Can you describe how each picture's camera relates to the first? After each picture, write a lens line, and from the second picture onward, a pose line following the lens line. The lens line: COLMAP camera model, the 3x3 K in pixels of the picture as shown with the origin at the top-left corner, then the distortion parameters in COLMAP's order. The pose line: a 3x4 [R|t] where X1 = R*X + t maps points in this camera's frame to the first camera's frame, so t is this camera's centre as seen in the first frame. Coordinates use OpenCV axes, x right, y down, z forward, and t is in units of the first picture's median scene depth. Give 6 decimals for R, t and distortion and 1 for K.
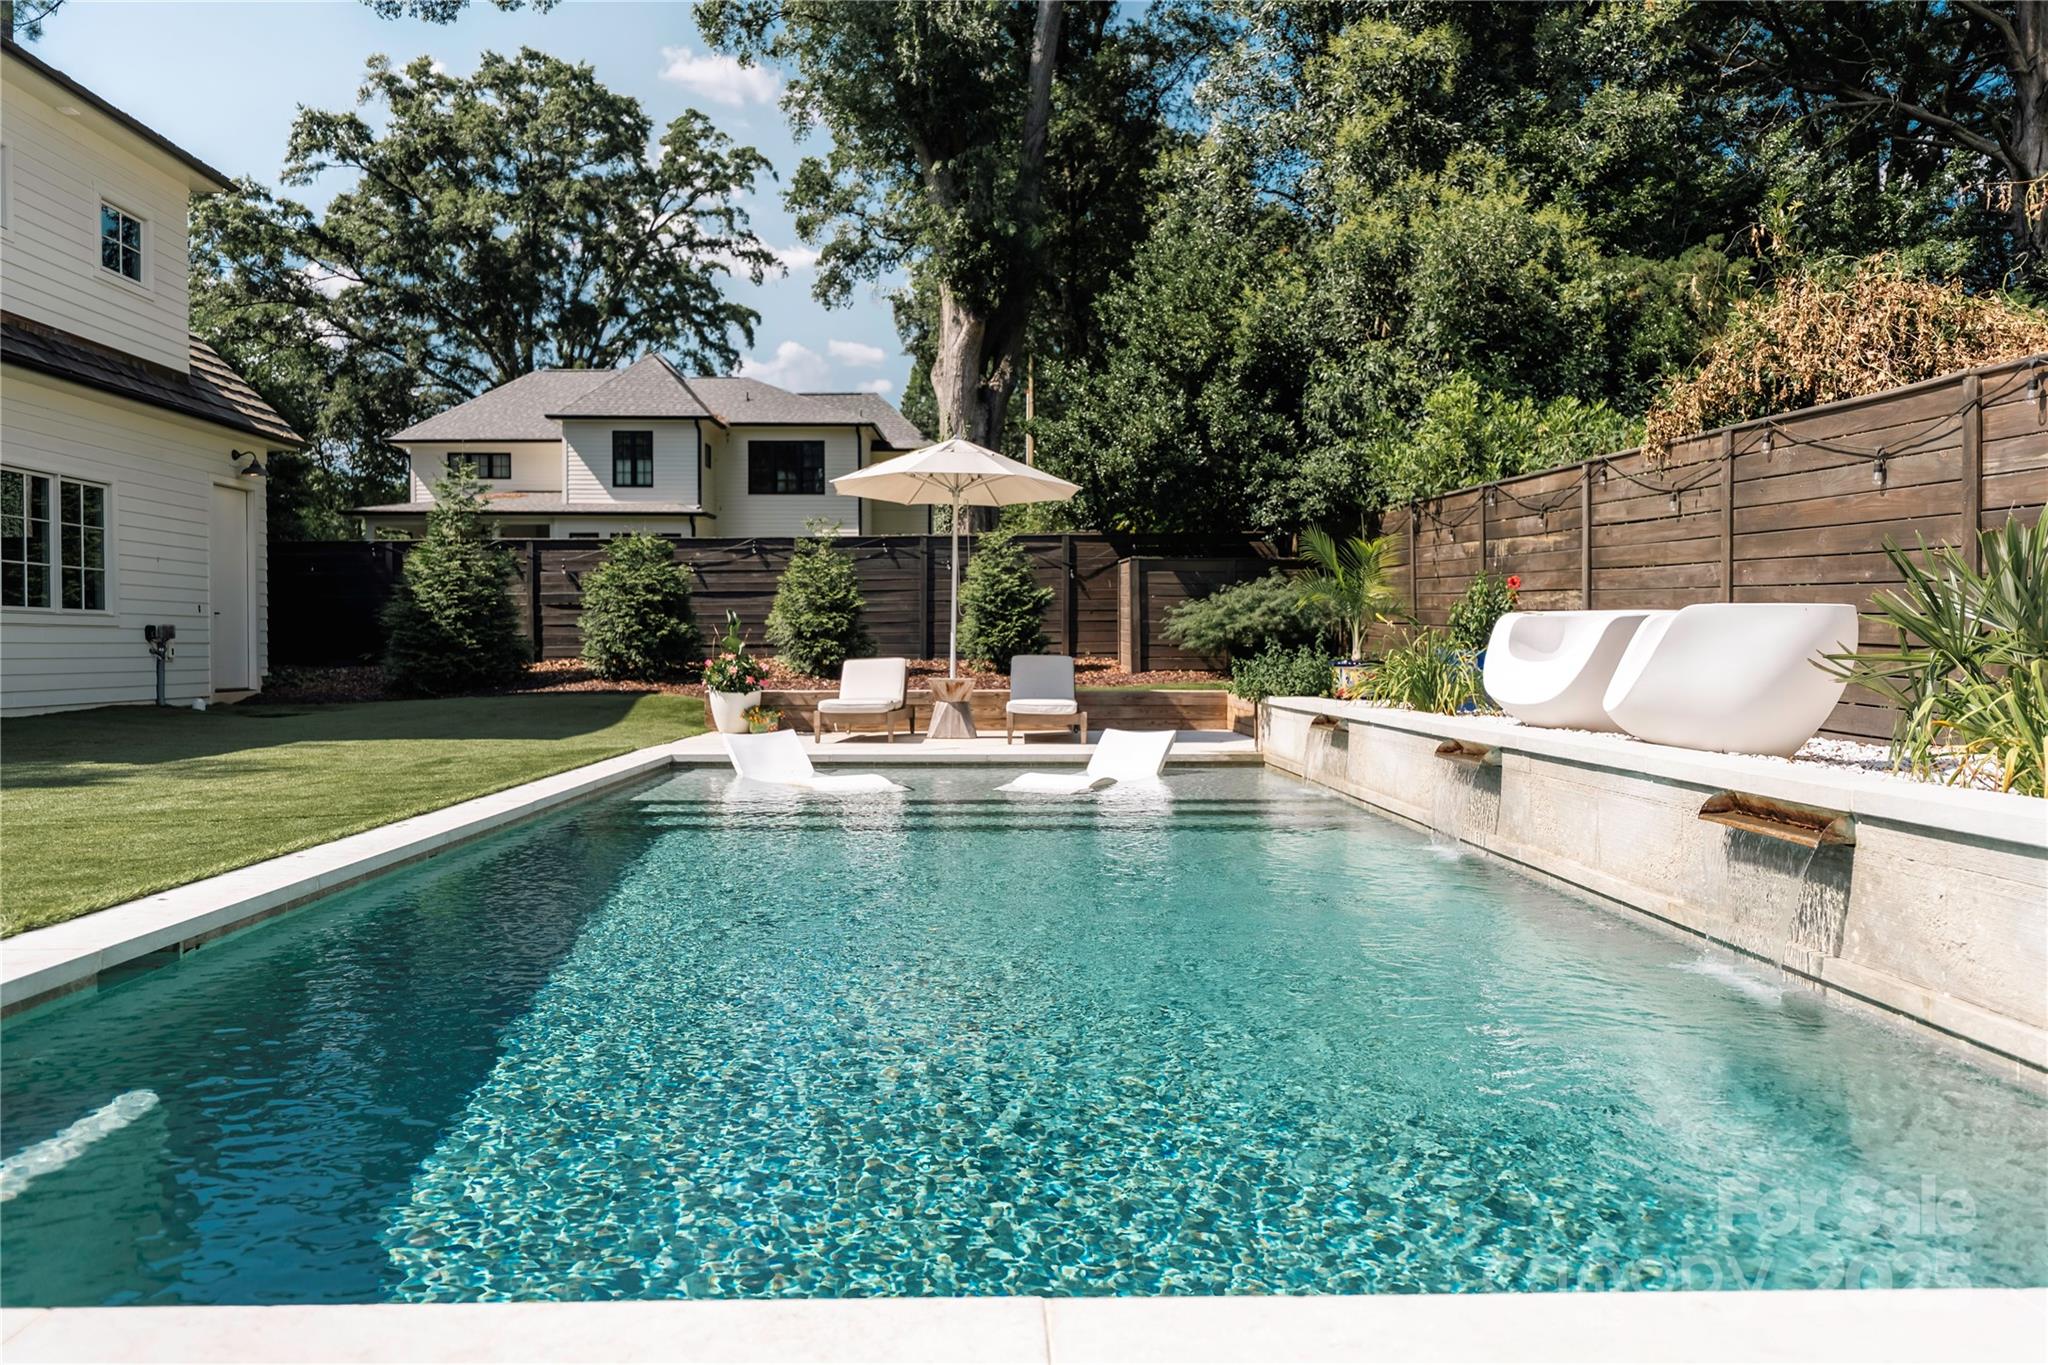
lens RADIAL K [[1412.5, 0, 1020.7], [0, 1412.5, 669.2], [0, 0, 1]] dist [0.007932, -0.000514]
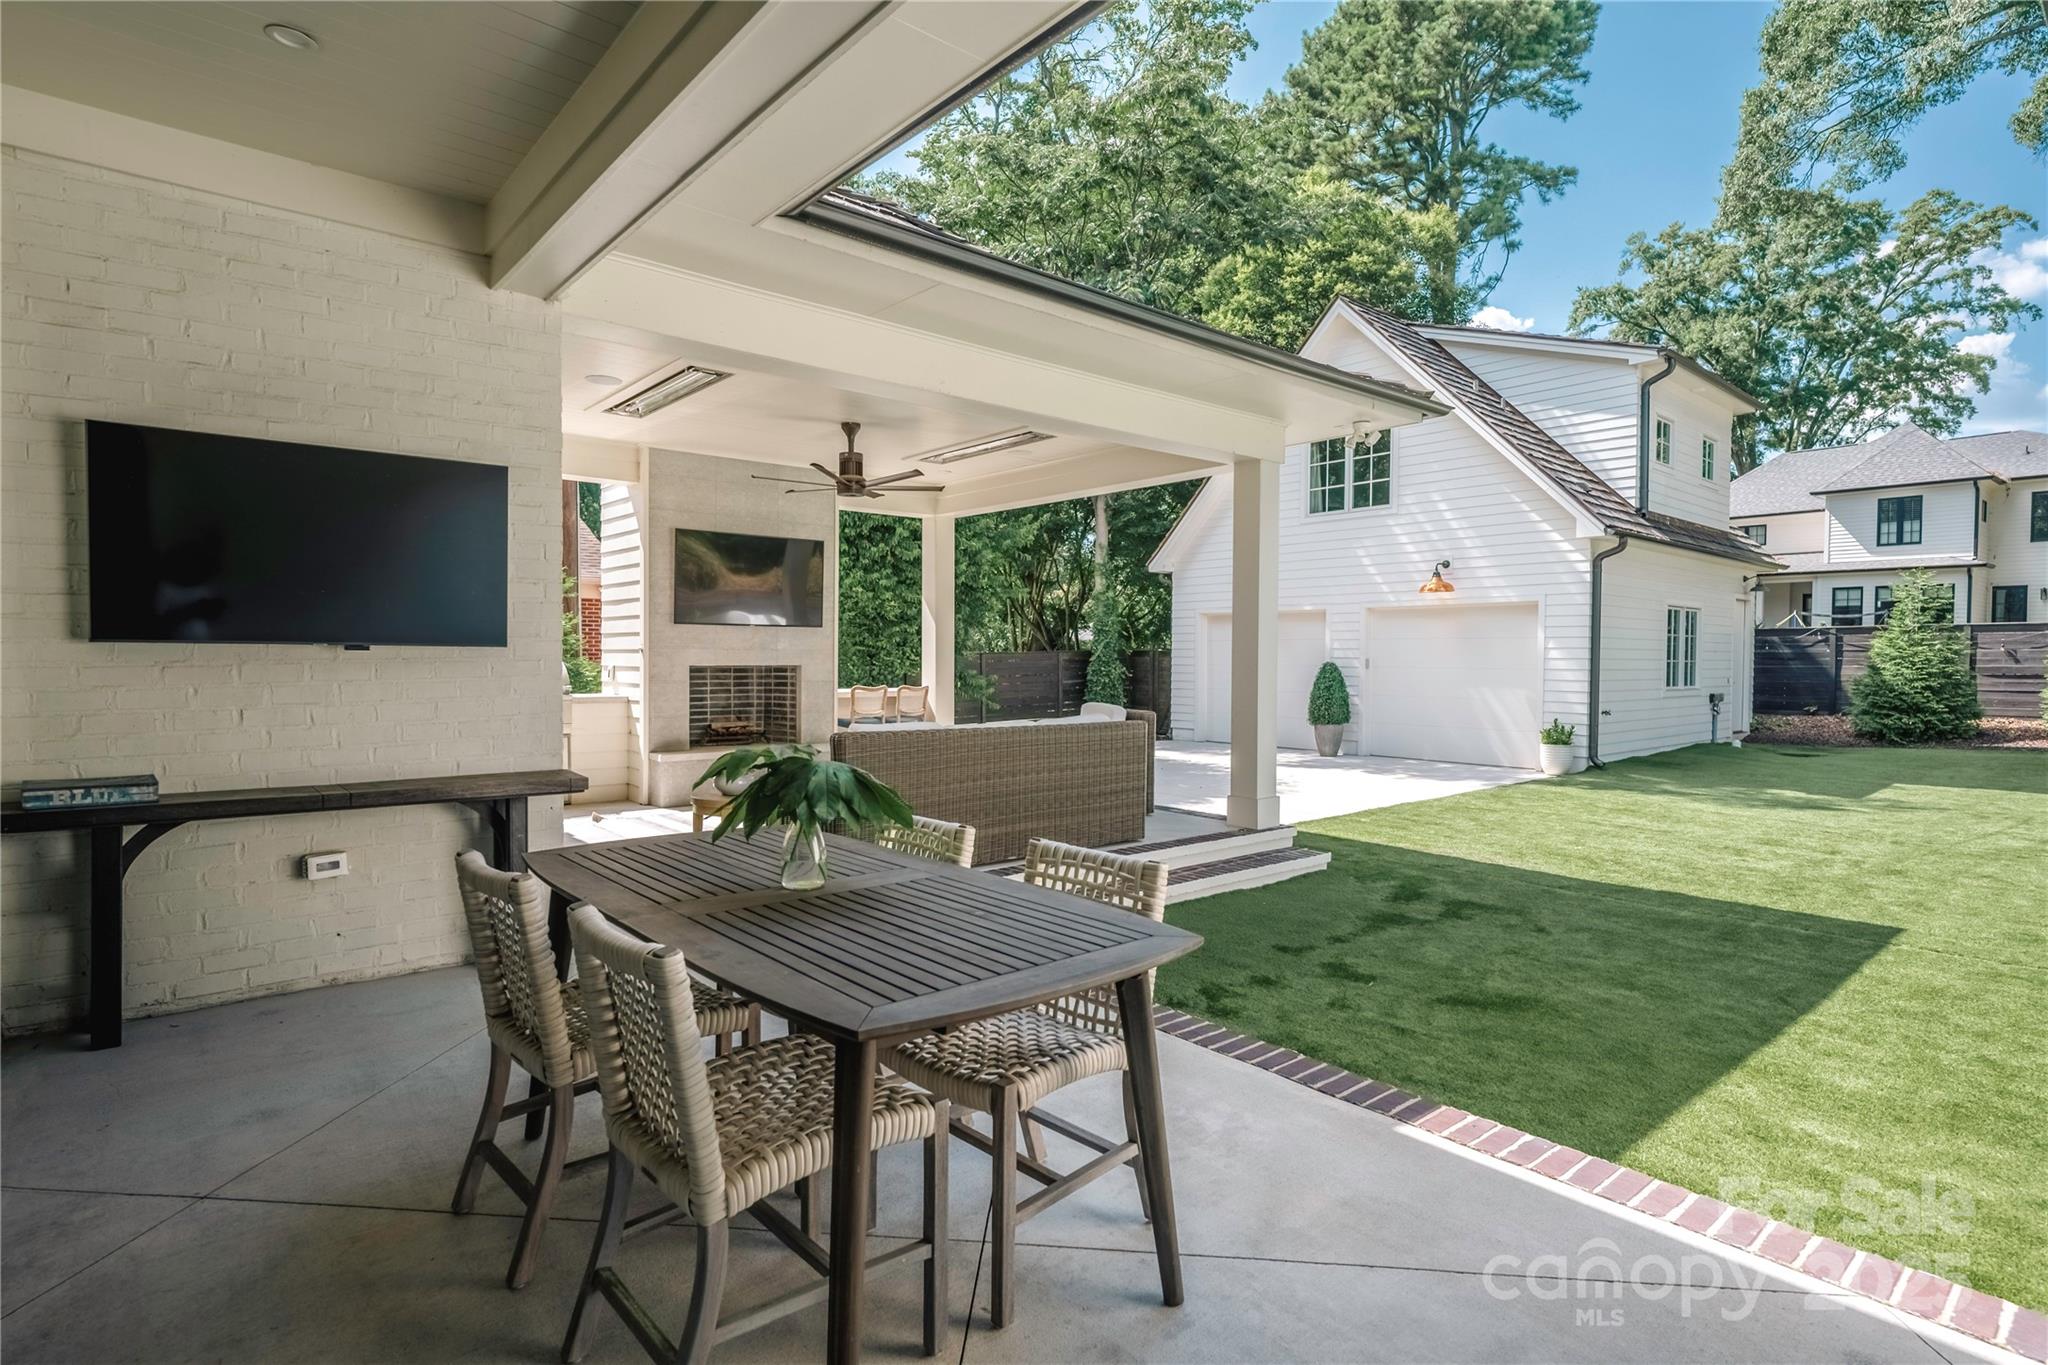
lens RADIAL K [[1049.0, 0, 1026.9], [0, 1049.0, 688.5], [0, 0, 1]] dist [-0.000427, -0.000455]
pose [[0.629495, 0.020363, -0.776738, -0.062157], [-0.014581, 0.999790, 0.014394, -0.014681], [0.776868, 0.002265, 0.629660, -0.121404]]
